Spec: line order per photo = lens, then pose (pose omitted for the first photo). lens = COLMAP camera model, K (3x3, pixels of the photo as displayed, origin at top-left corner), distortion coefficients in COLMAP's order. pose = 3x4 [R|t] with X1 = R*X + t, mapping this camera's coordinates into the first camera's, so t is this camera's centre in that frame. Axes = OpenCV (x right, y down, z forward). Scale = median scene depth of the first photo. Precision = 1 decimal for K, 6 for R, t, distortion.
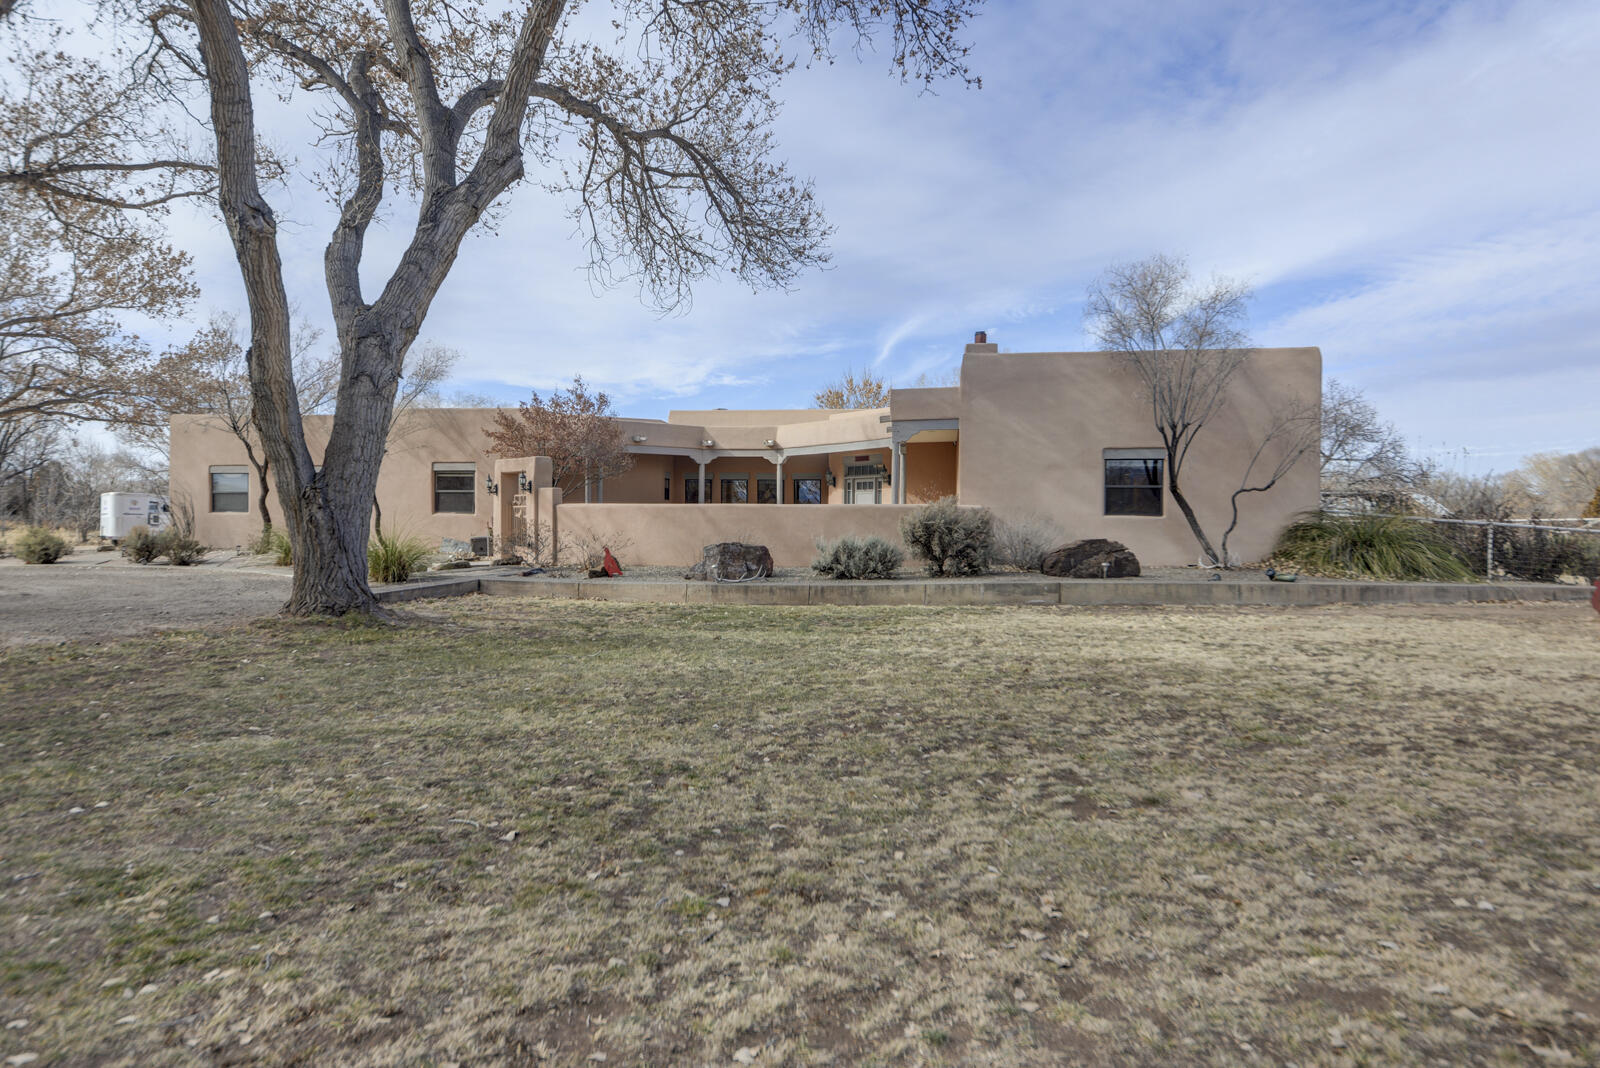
lens RADIAL K [[1056.0, 0, 800.0], [0, 1056.0, 534.0], [0, 0, 1]] dist [0.073202, -0.001304]
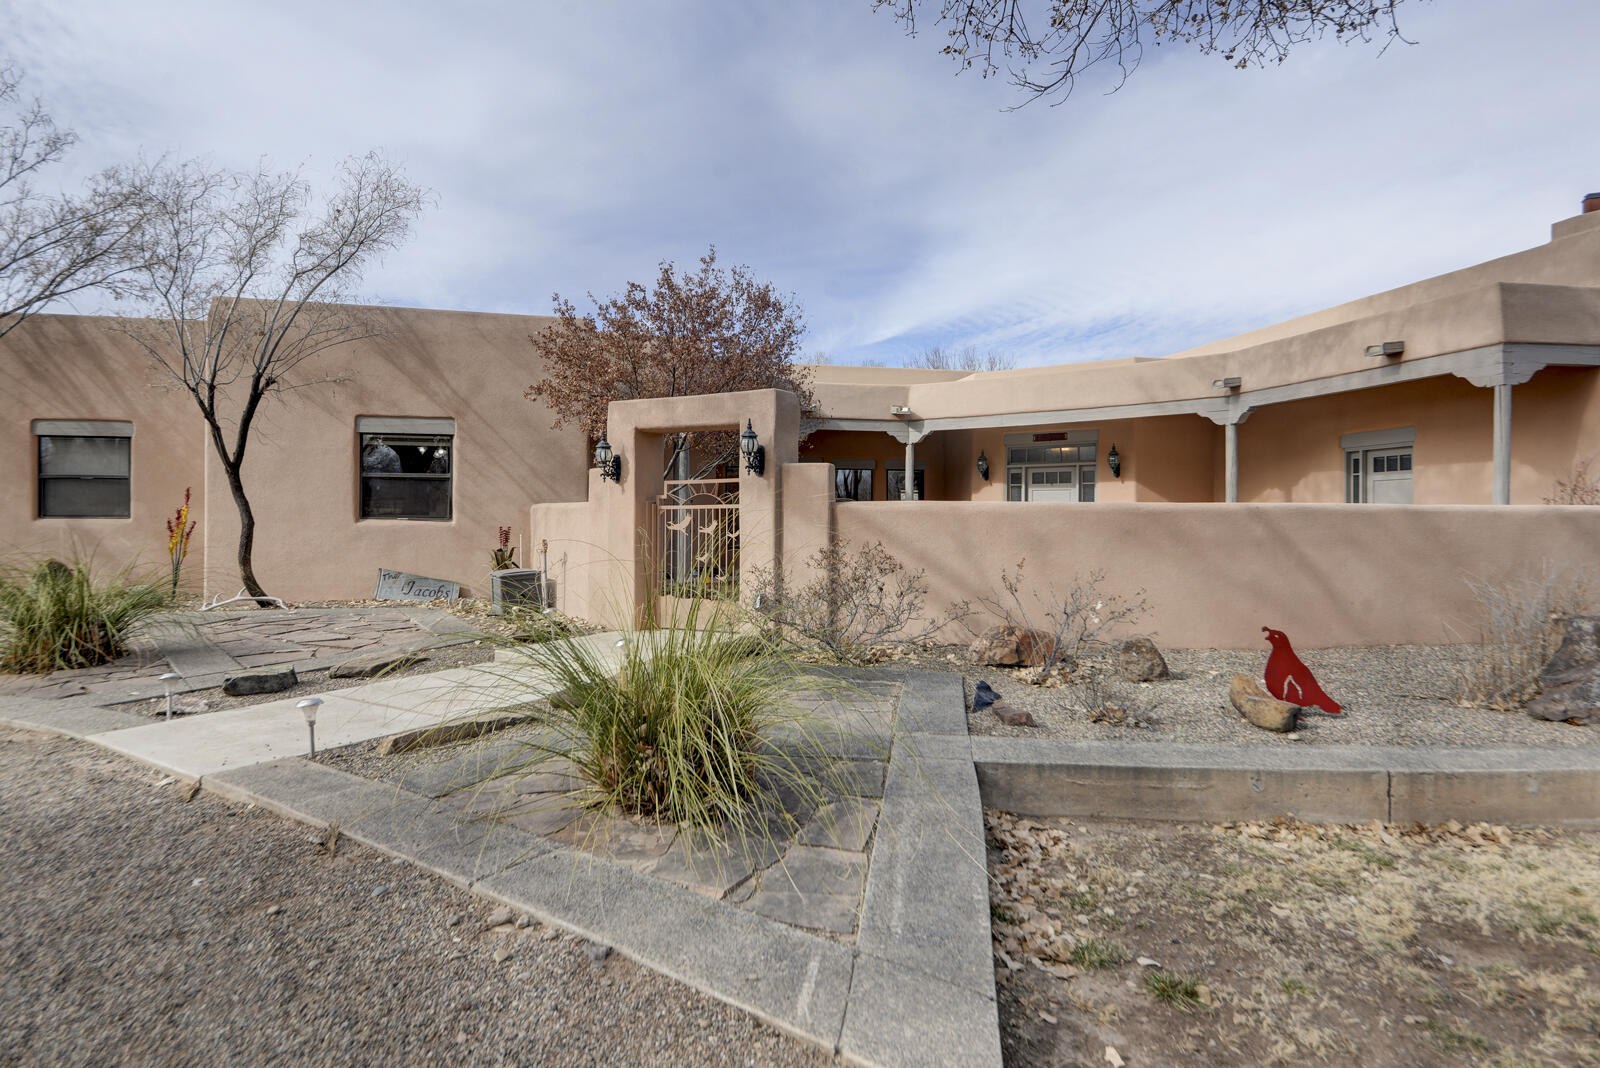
lens RADIAL K [[901.0, 0, 800.5], [0, 901.0, 515.7], [0, 0, 1]] dist [0.023943, -0.000357]
pose [[0.942111, 0.001762, 0.335297, -0.396455], [0.004539, 0.999828, -0.018009, -0.017724], [-0.335271, 0.018489, 0.941940, 0.734930]]
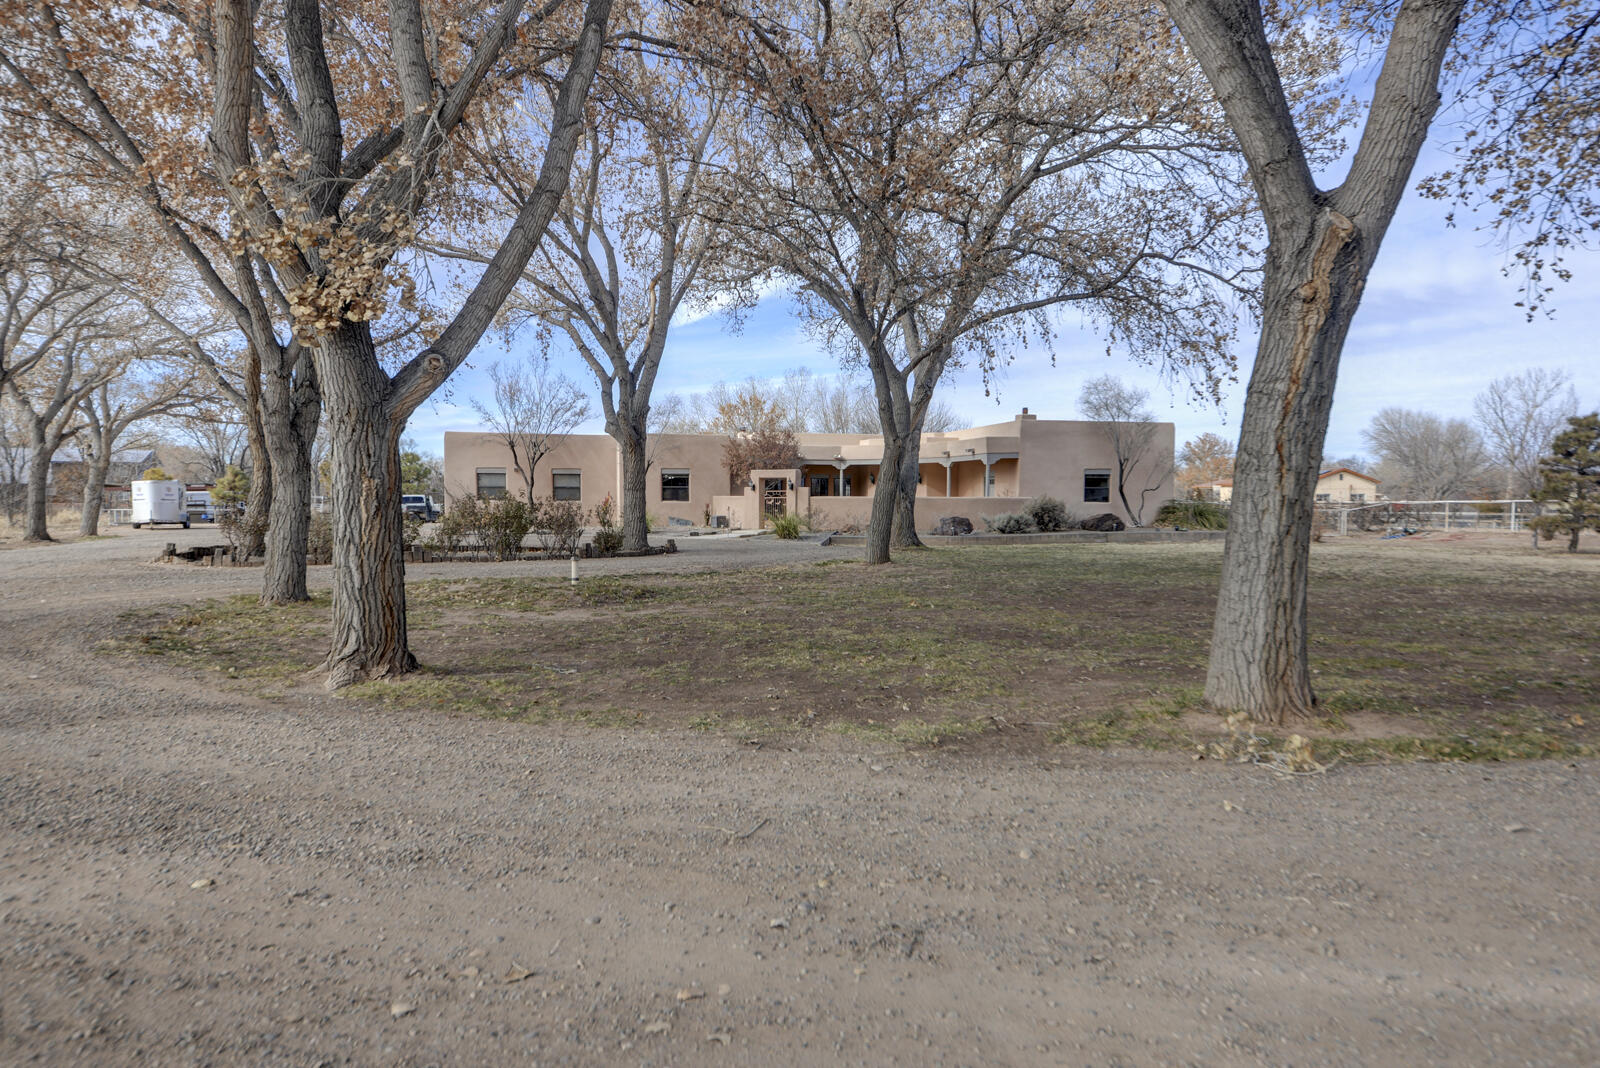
lens RADIAL K [[1056.0, 0, 800.0], [0, 1056.0, 534.0], [0, 0, 1]] dist [0.073202, -0.001304]
pose [[0.935201, -0.014373, 0.353825, -0.956371], [0.007342, 0.999748, 0.021207, -0.003418], [-0.354041, -0.017235, 0.935071, -0.713511]]
